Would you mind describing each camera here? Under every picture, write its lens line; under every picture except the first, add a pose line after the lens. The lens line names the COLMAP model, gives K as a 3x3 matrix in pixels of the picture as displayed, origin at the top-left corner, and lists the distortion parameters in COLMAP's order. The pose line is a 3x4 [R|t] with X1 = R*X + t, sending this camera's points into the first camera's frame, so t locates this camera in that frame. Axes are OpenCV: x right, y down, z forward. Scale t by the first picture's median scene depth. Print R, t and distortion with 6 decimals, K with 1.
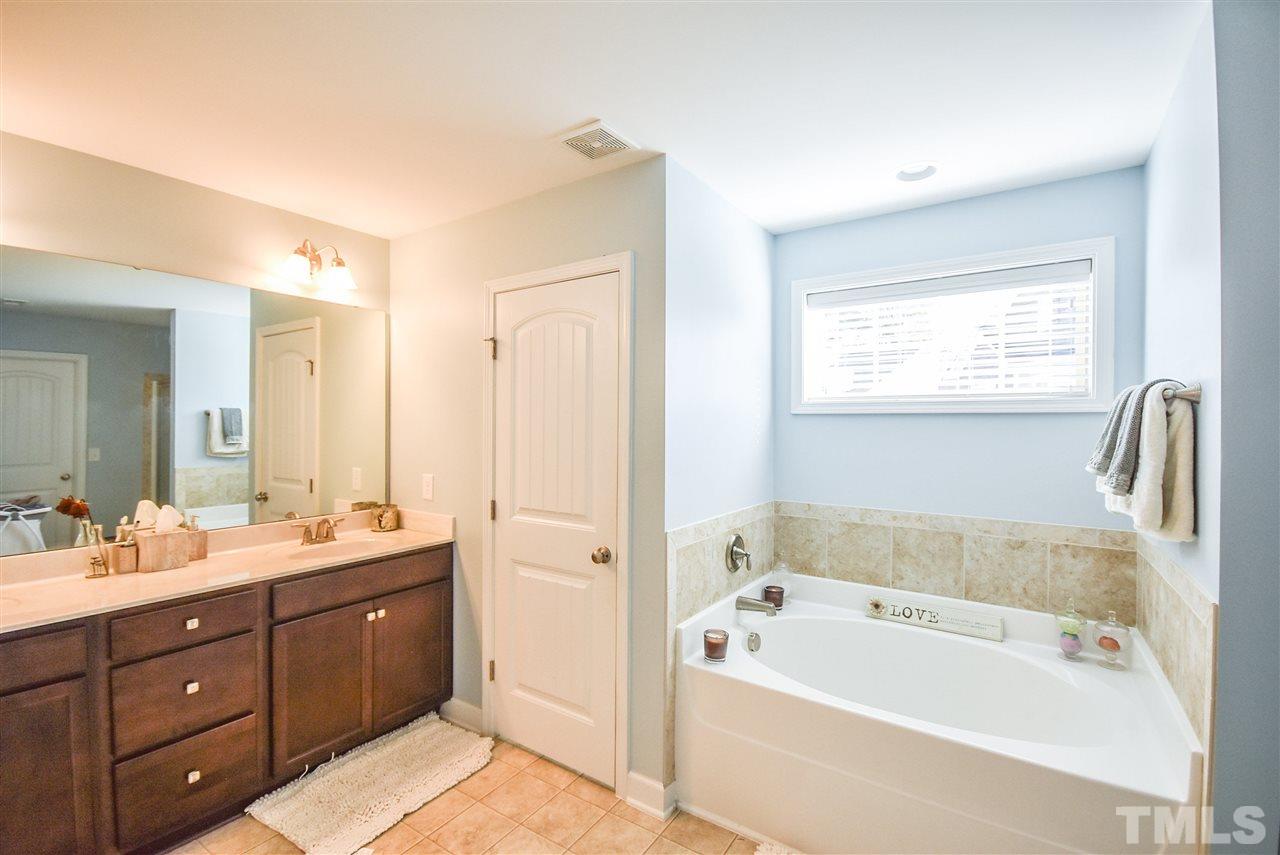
lens RADIAL K [[579.2, 0, 637.8], [0, 579.2, 431.1], [0, 0, 1]] dist [0.000963, 0.000072]
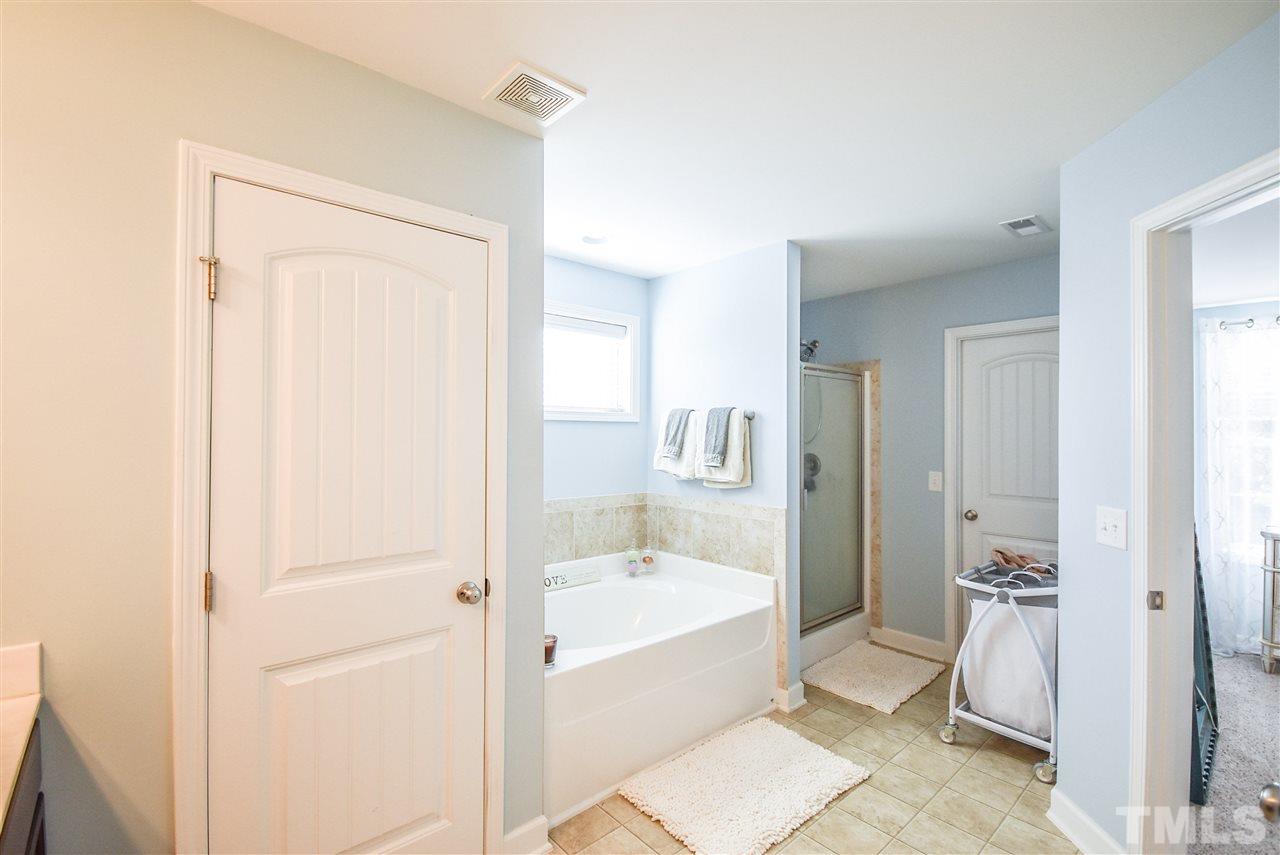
lens RADIAL K [[579.2, 0, 645.7], [0, 579.2, 431.0], [0, 0, 1]] dist [0.000963, 0.000072]
pose [[0.223748, 0.002366, 0.974644, -0.745612], [0.007123, 0.999966, -0.004063, -0.001229], [-0.974621, 0.007851, 0.223724, 0.564469]]
